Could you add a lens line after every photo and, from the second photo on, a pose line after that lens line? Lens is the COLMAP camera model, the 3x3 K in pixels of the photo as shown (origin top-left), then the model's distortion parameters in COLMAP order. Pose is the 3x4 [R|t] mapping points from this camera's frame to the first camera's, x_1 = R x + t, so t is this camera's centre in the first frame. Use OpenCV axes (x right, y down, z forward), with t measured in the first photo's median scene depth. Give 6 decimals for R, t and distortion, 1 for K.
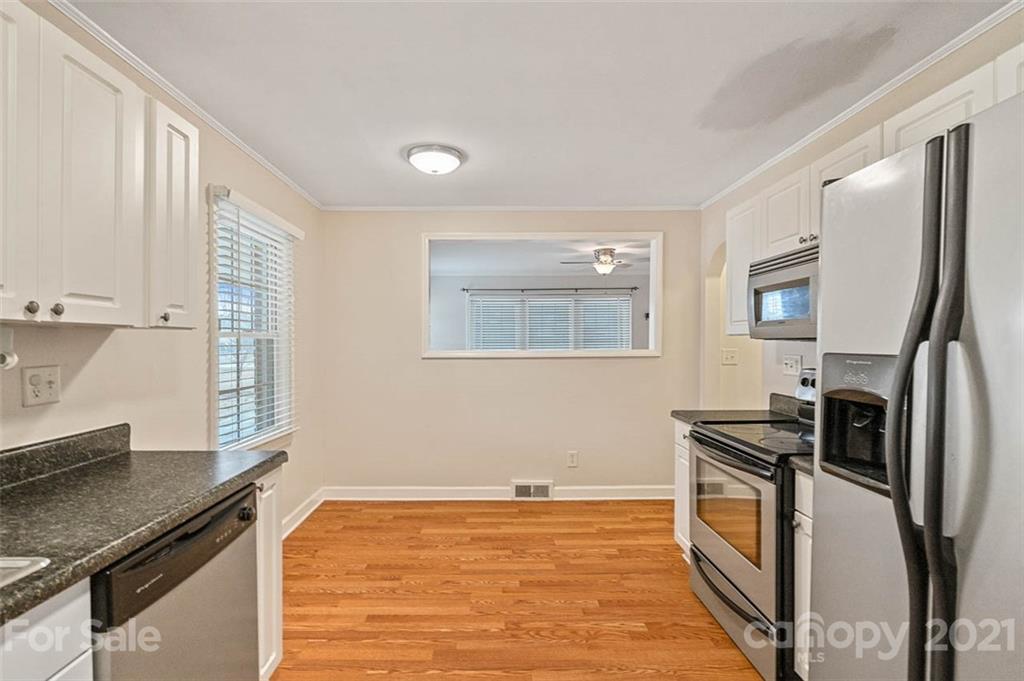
lens RADIAL K [[463.6, 0, 492.1], [0, 463.6, 342.4], [0, 0, 1]] dist [-0.009551, -0.000144]
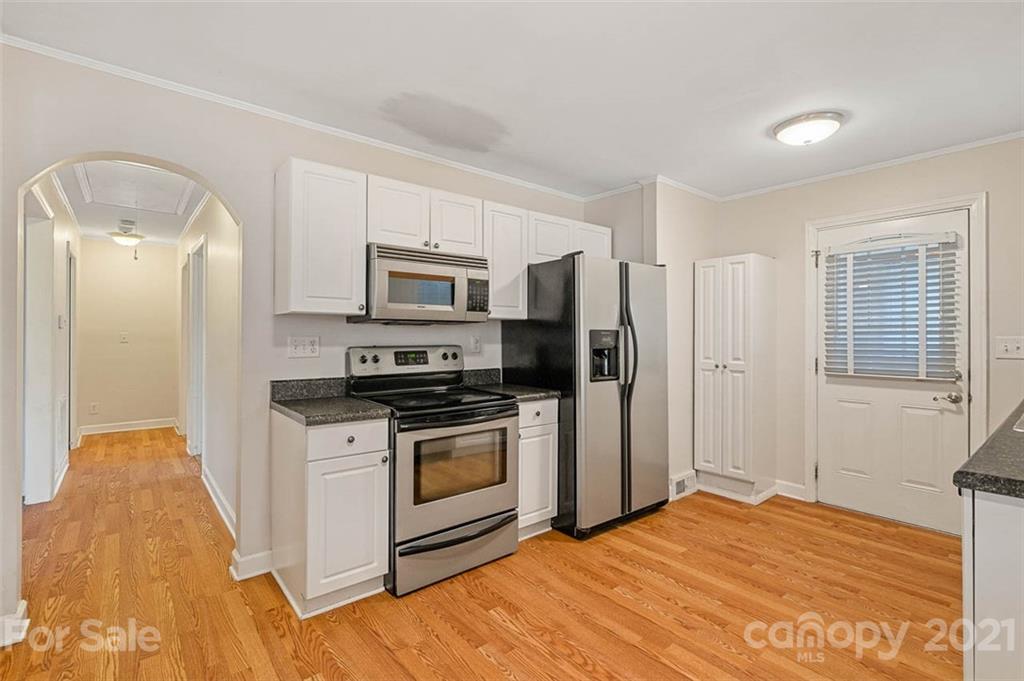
lens RADIAL K [[474.0, 0, 509.3], [0, 474.0, 334.8], [0, 0, 1]] dist [-0.001394, 0.000311]
pose [[-0.636554, 0.000783, 0.771231, -0.484394], [-0.003427, 0.999987, -0.003844, 0.032244], [-0.771224, -0.005090, -0.636543, 1.668915]]
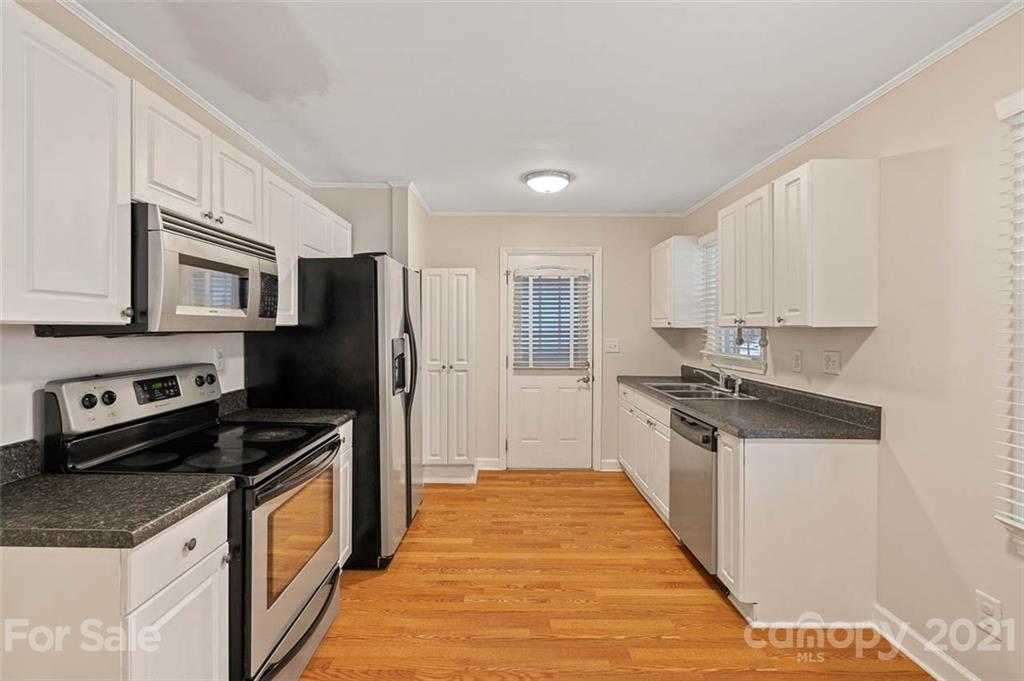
lens RADIAL K [[469.4, 0, 505.1], [0, 469.4, 331.6], [0, 0, 1]] dist [0.000146, 0.000354]
pose [[-0.999997, -0.002493, -0.000315, 0.130607], [-0.002495, 0.999978, 0.006106, -0.017083], [0.000300, 0.006107, -0.999981, 1.872553]]
